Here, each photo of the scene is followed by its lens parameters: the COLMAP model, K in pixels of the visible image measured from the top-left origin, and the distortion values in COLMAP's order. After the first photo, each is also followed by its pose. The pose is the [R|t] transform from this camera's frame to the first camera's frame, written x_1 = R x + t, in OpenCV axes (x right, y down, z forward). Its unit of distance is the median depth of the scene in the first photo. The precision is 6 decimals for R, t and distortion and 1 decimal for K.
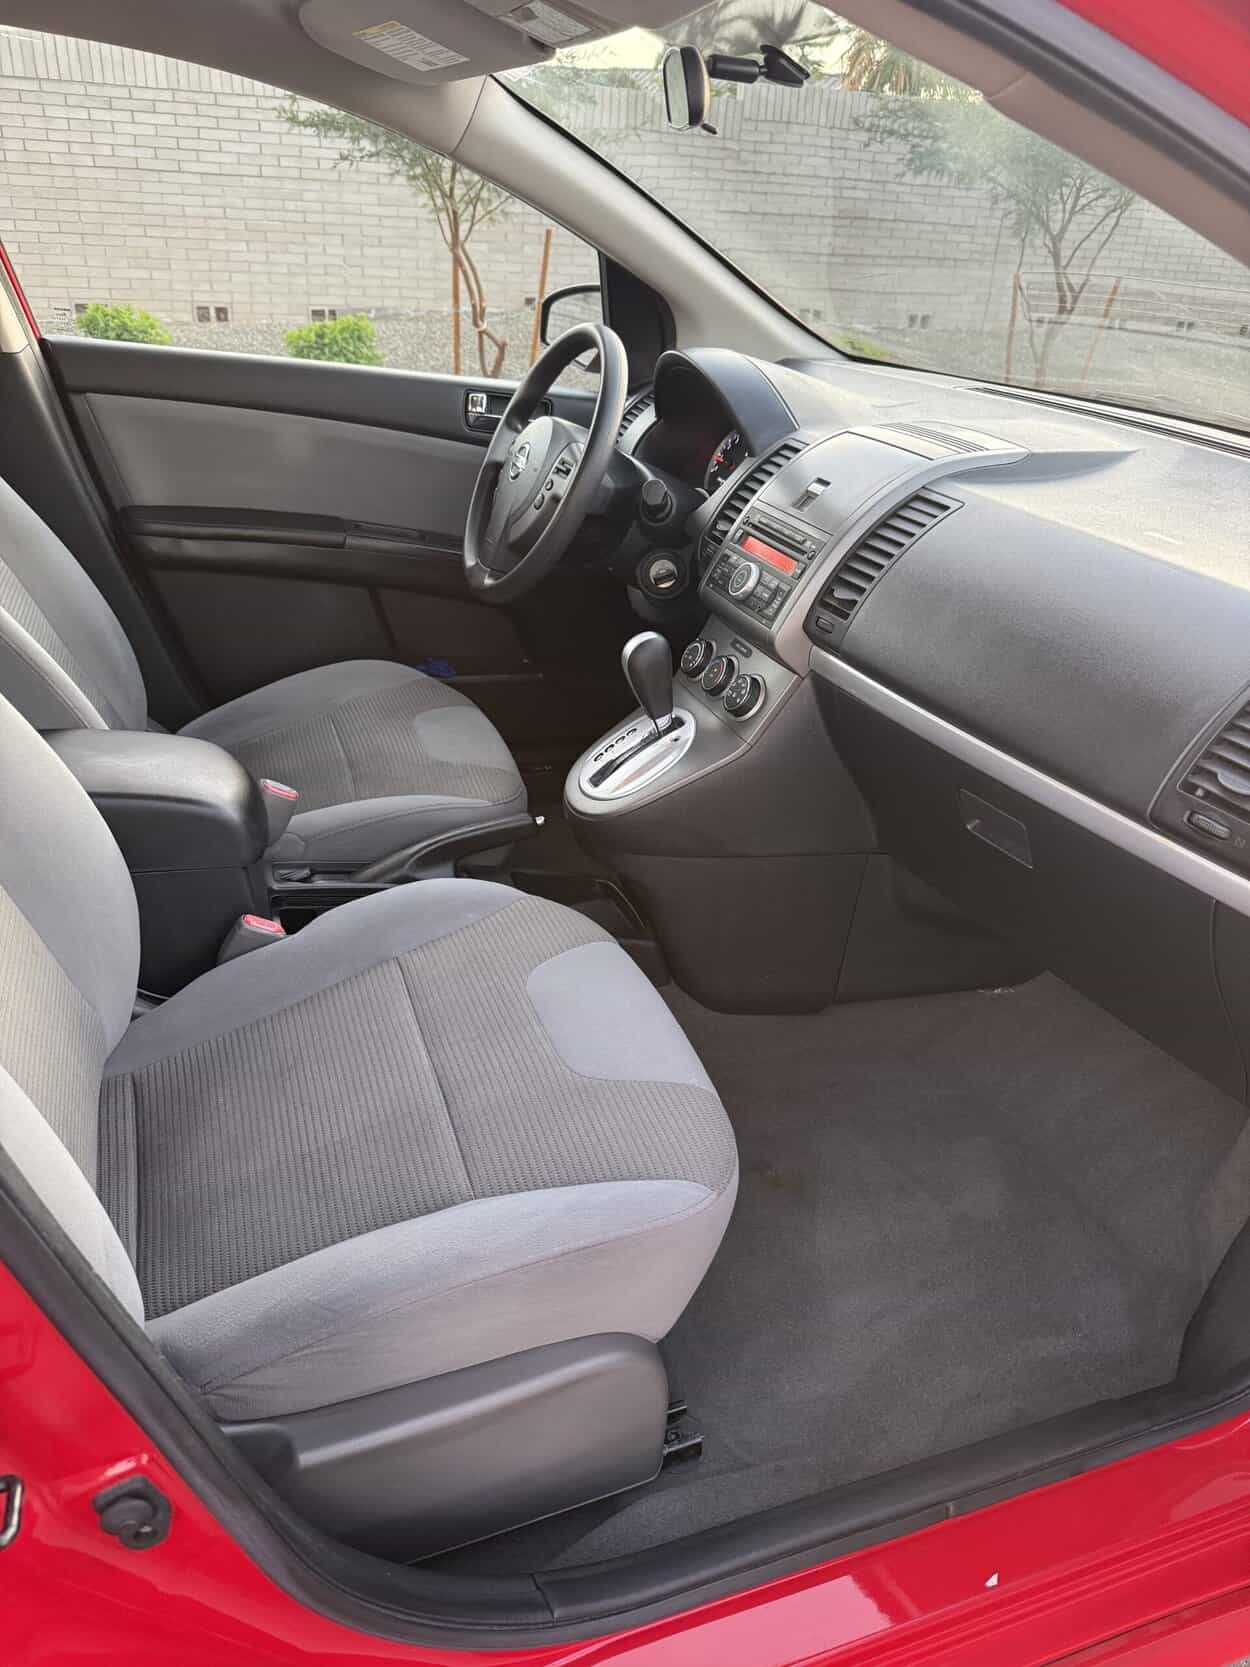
lens RADIAL K [[1162.0, 0, 617.5], [0, 1162.0, 837.1], [0, 0, 1]] dist [0.072282, -0.104433]
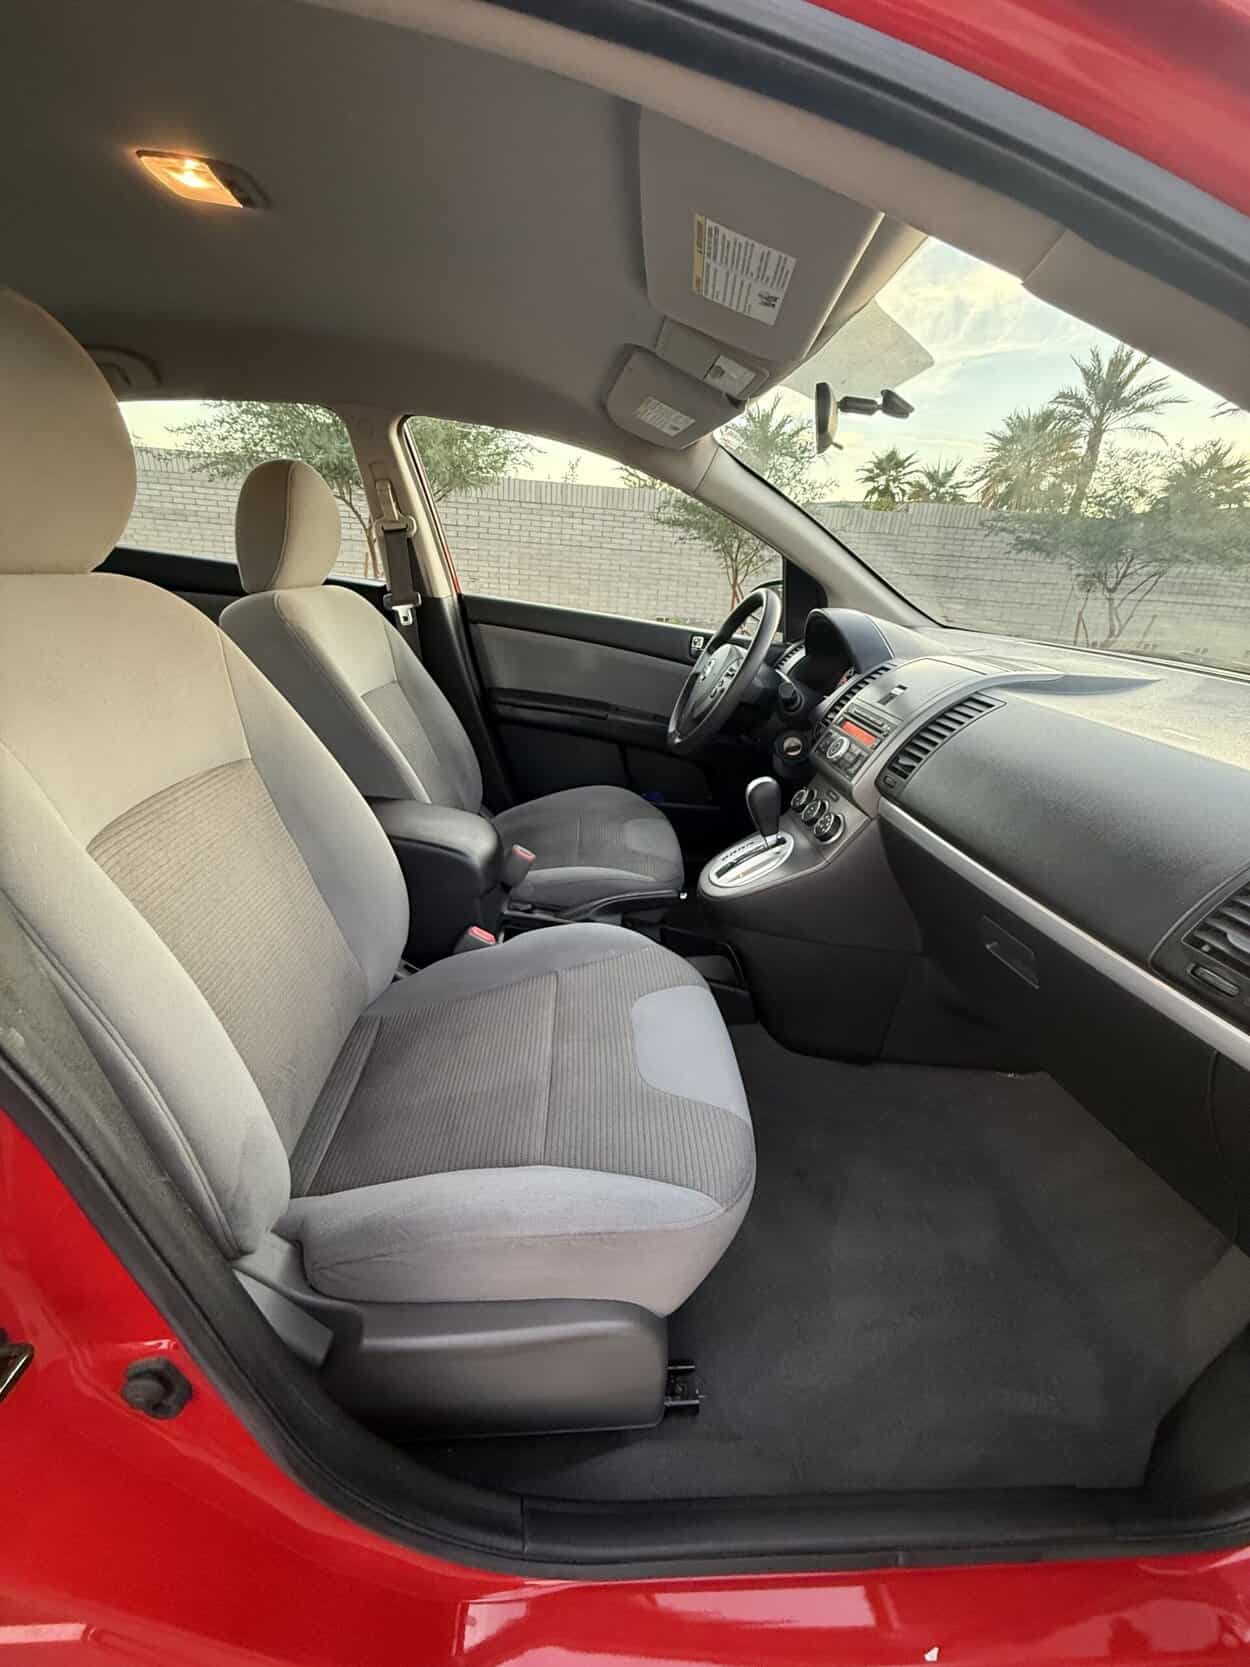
lens RADIAL K [[663.0, 0, 623.2], [0, 663.0, 828.4], [0, 0, 1]] dist [0.000048, 0.000064]
pose [[0.959258, 0.118853, -0.256315, 0.072997], [-0.148601, 0.983835, -0.099936, -0.003135], [0.240294, 0.133954, 0.961413, 0.158925]]
